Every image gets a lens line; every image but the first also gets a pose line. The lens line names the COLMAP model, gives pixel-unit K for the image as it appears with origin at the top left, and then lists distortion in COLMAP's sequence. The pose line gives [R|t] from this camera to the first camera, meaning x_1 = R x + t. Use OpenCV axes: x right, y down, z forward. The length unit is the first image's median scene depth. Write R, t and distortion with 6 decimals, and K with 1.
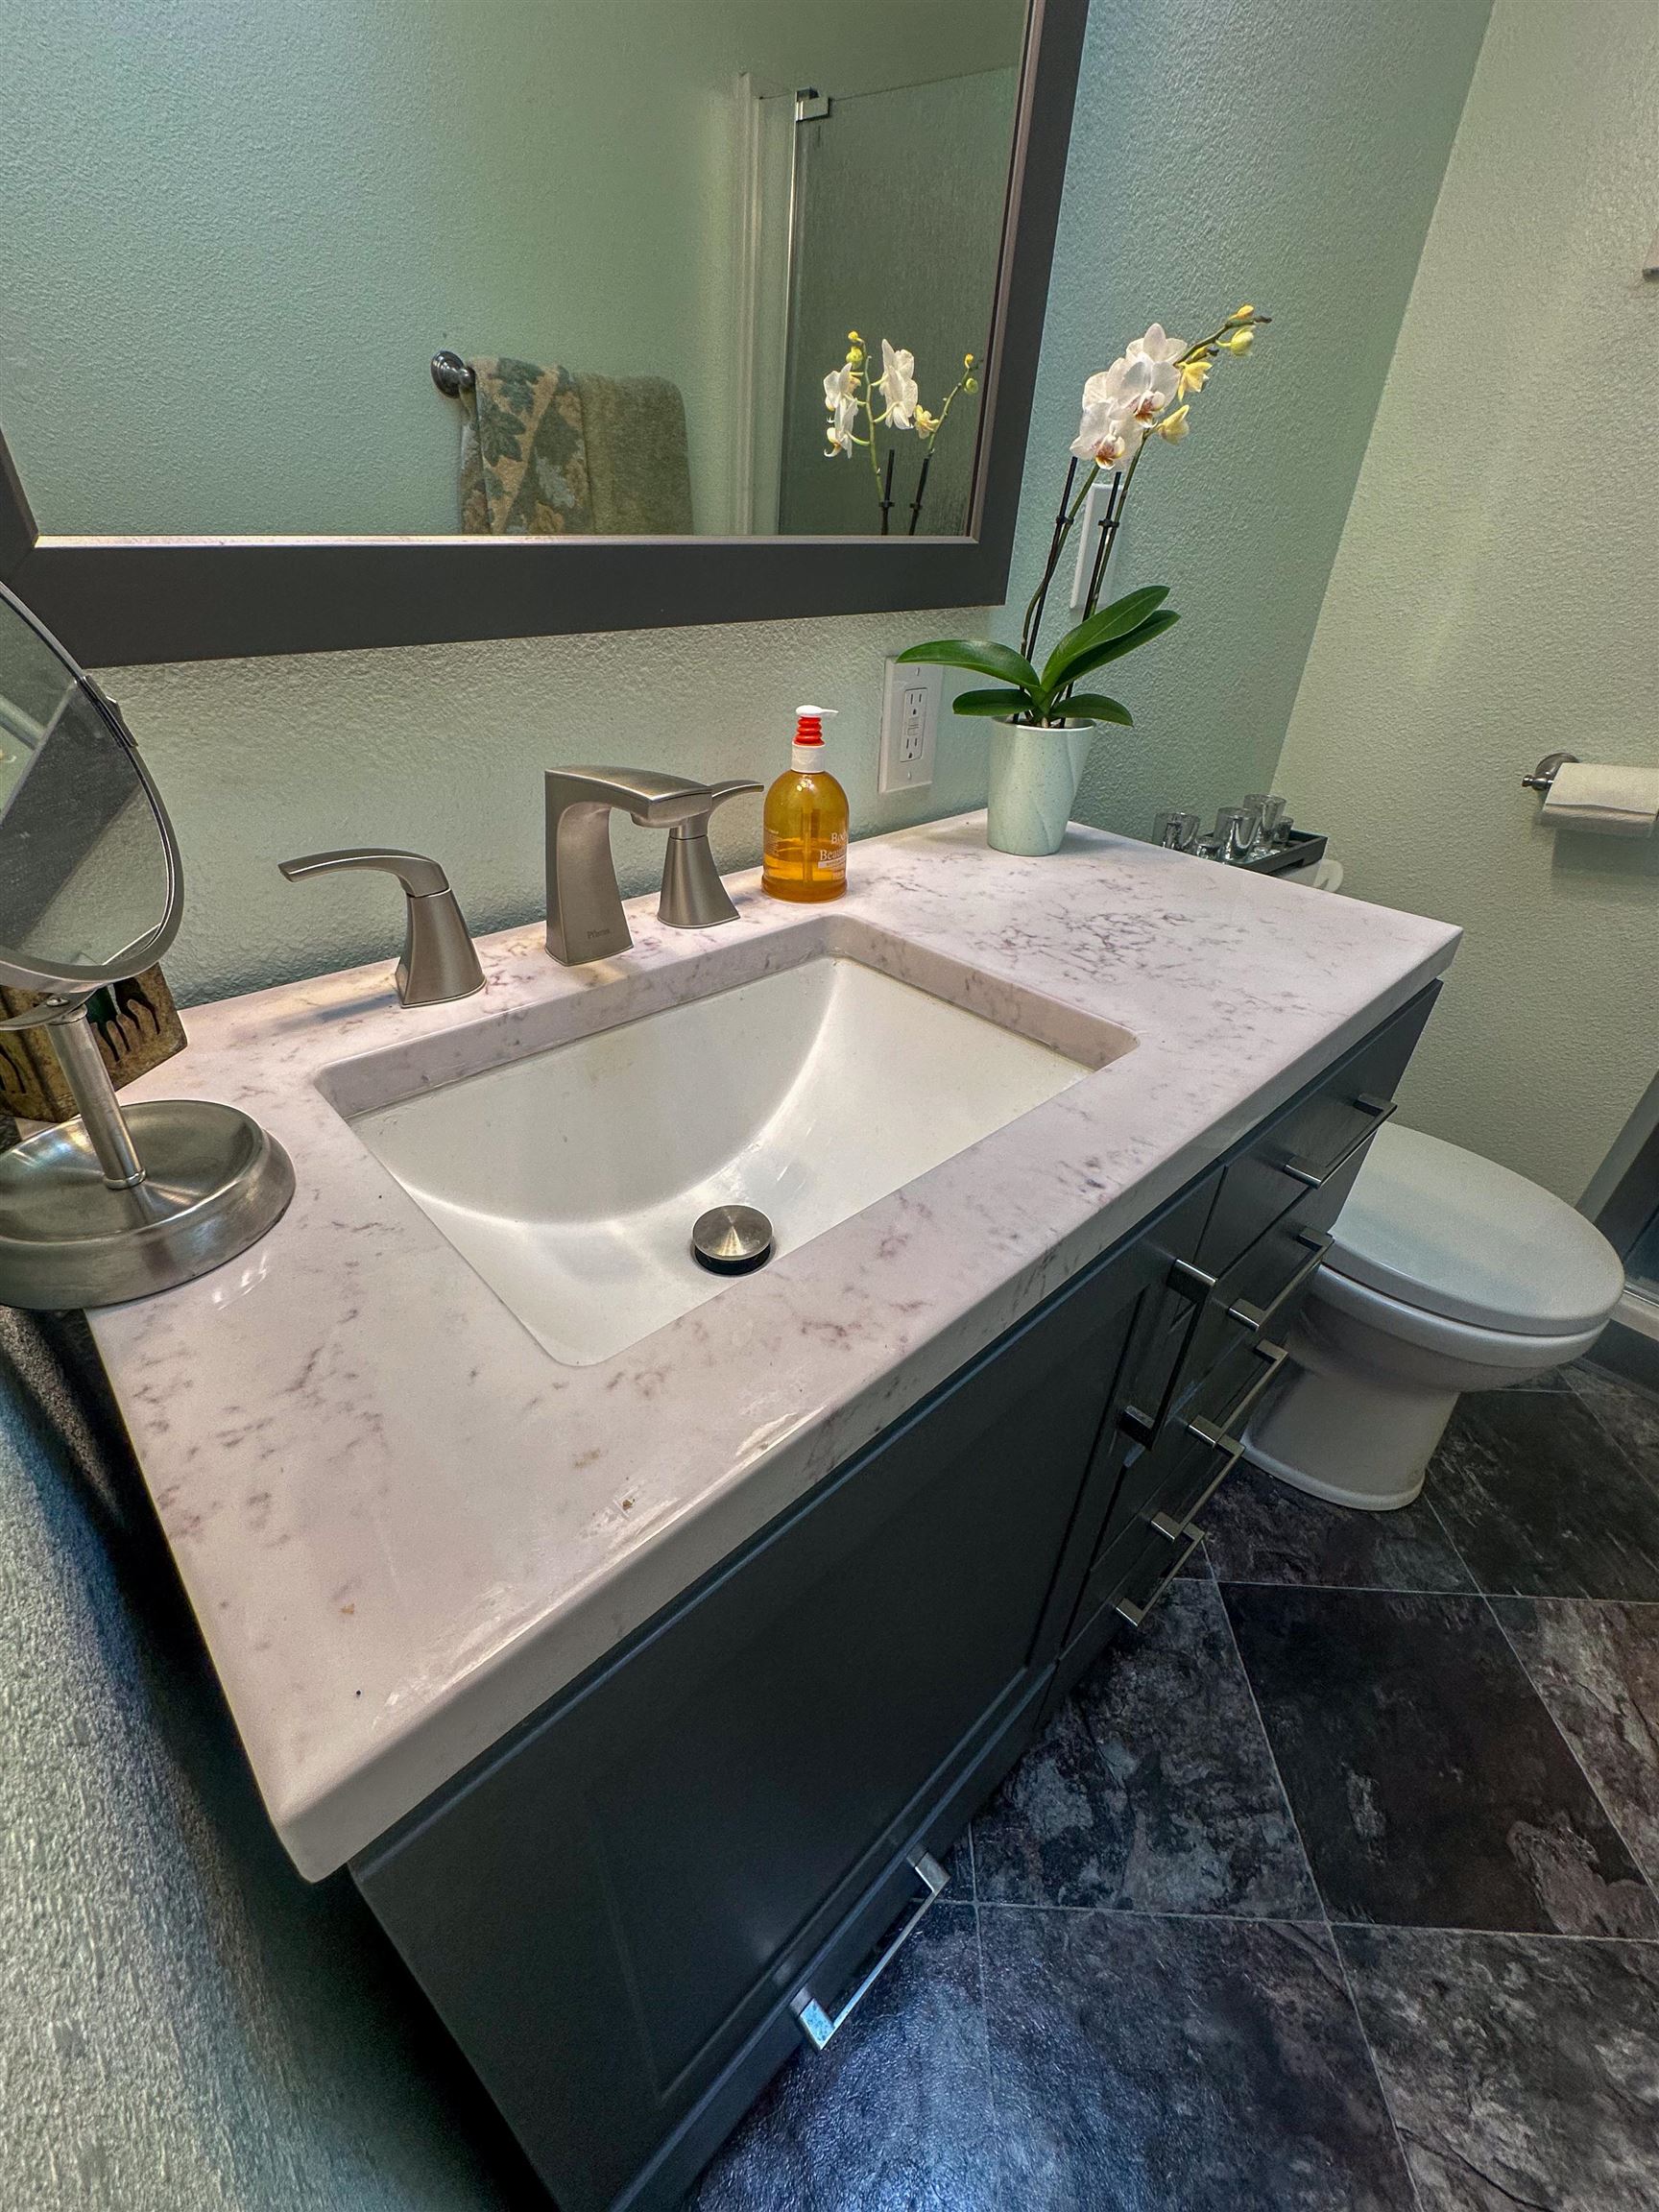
lens RADIAL K [[882.1, 0, 823.8], [0, 882.1, 1106.9], [0, 0, 1]] dist [-0.003215, 0.001163]
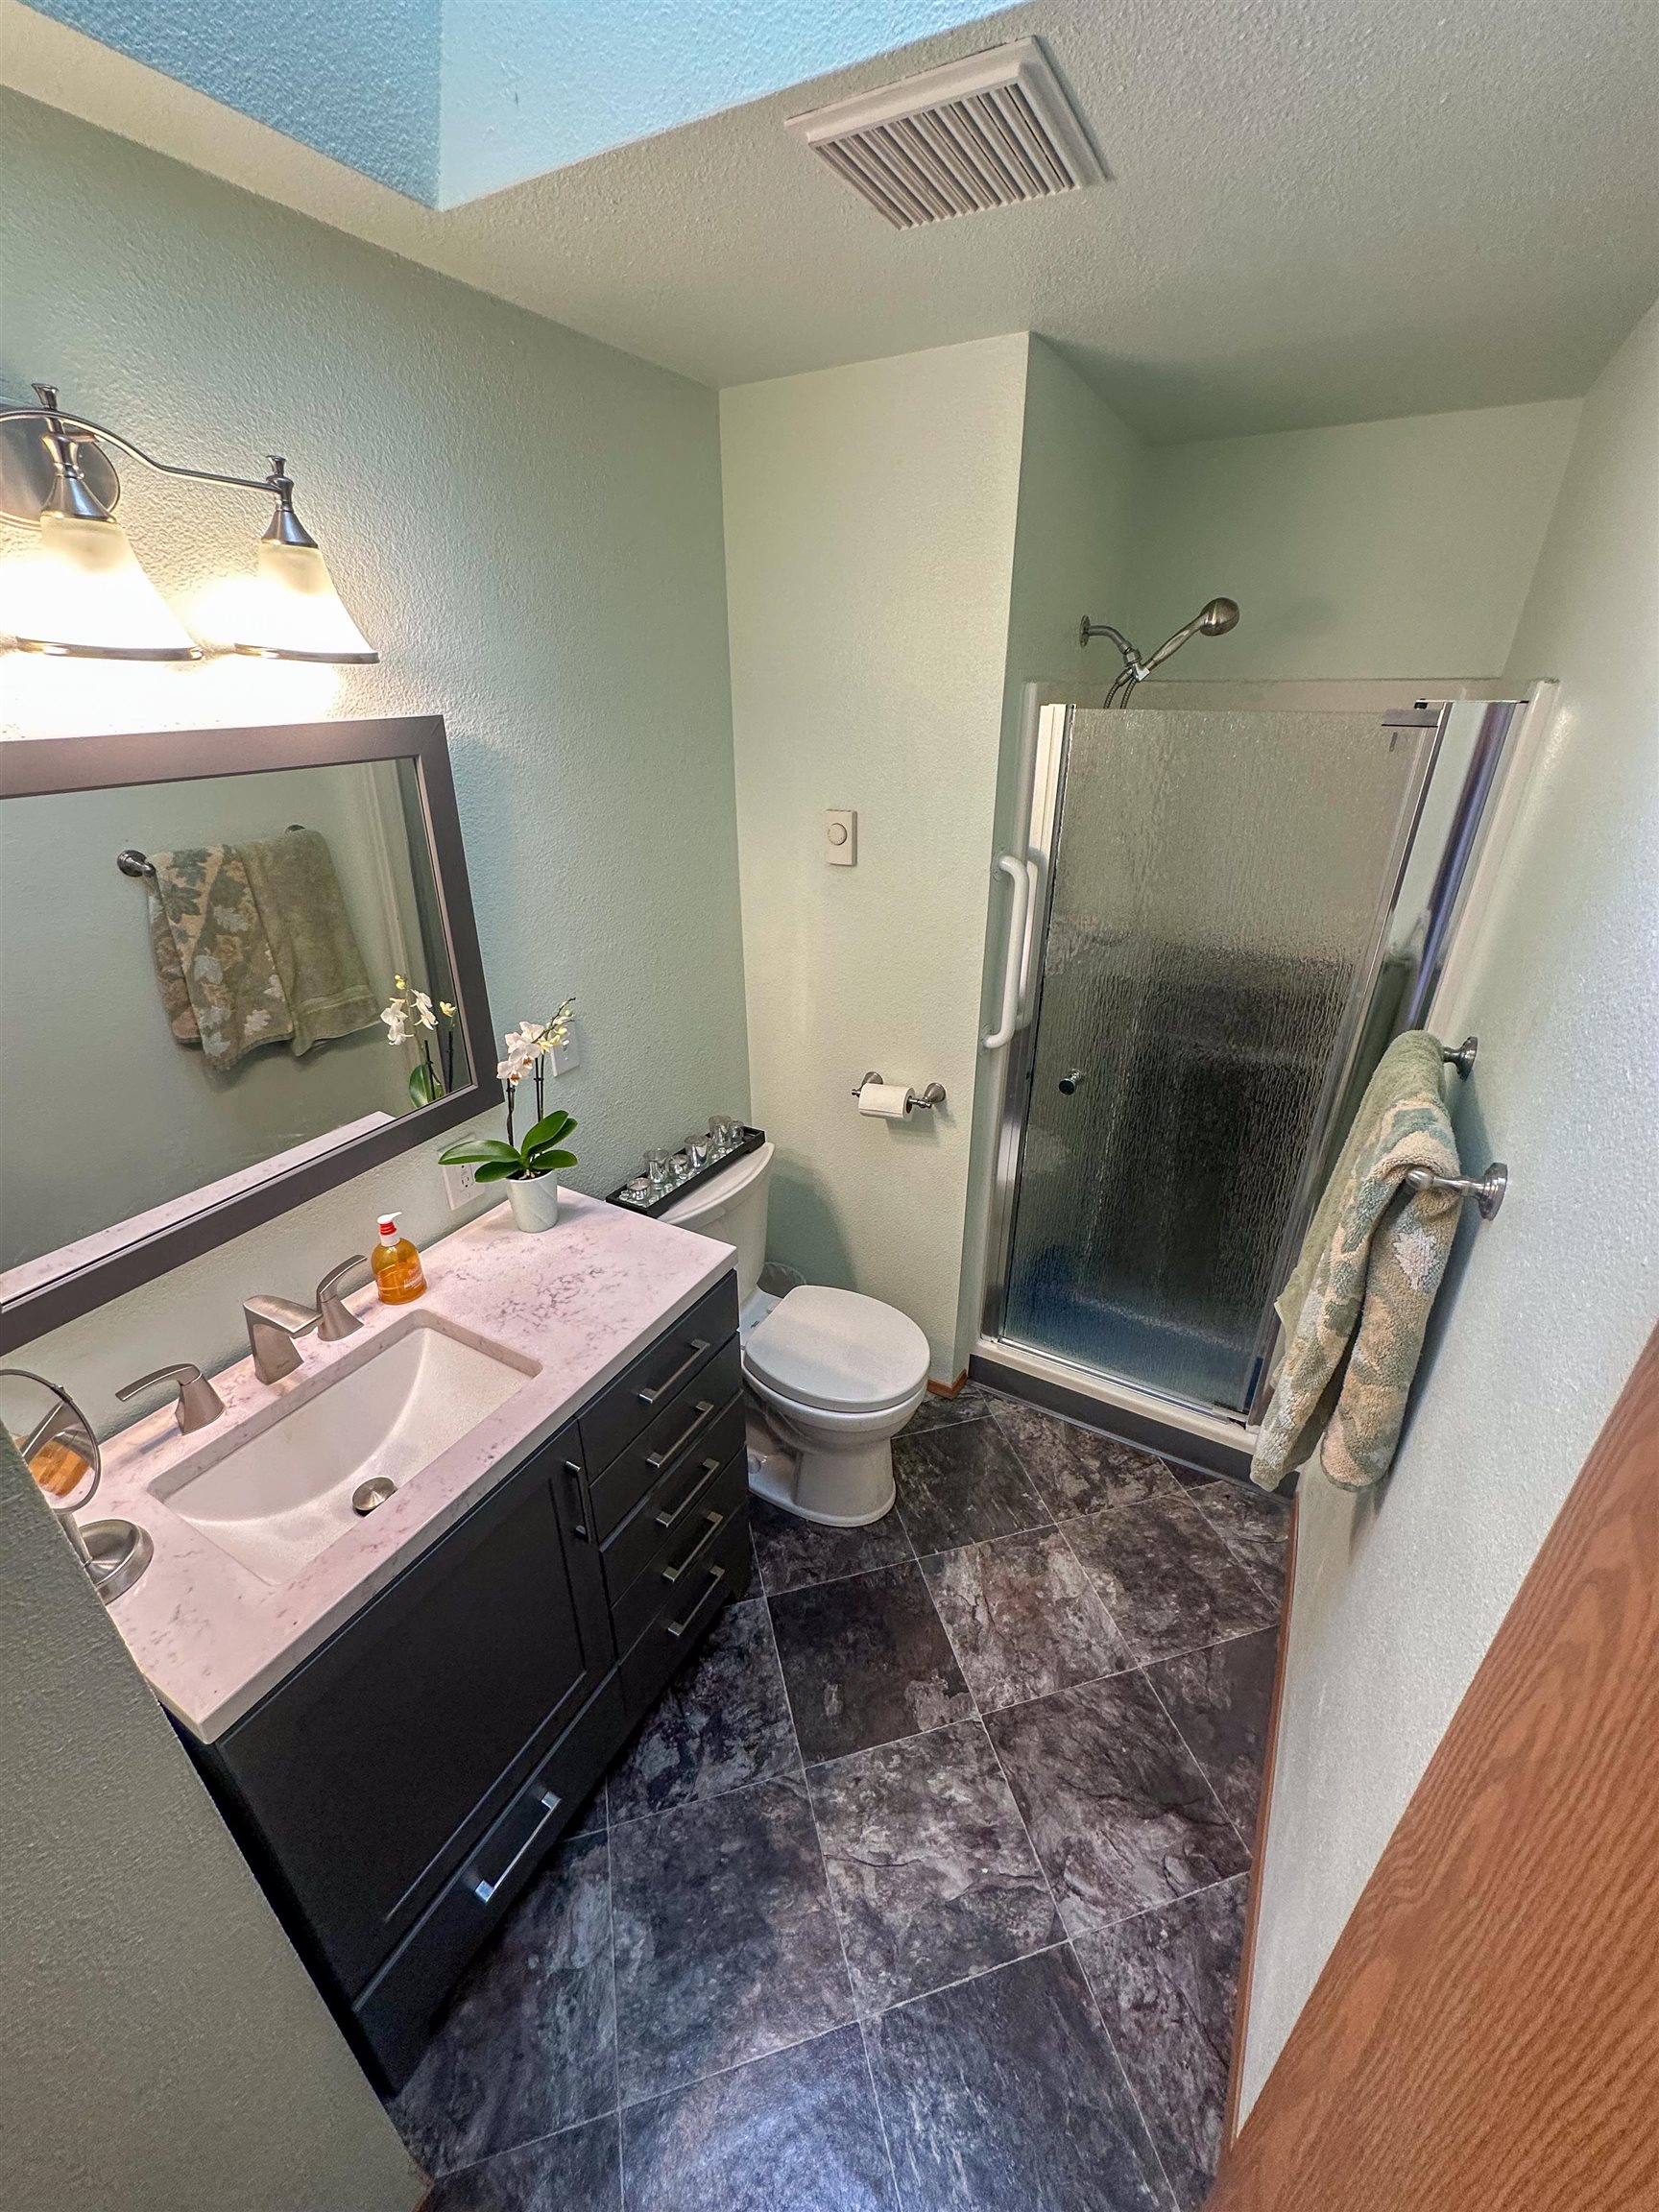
lens RADIAL K [[882.1, 0, 835.6], [0, 882.1, 1099.7], [0, 0, 1]] dist [-0.003215, 0.001163]
pose [[0.955042, -0.160365, 0.249353, 0.391470], [0.186597, 0.978732, -0.085238, -0.265905], [-0.230381, 0.127935, 0.964654, -0.946308]]
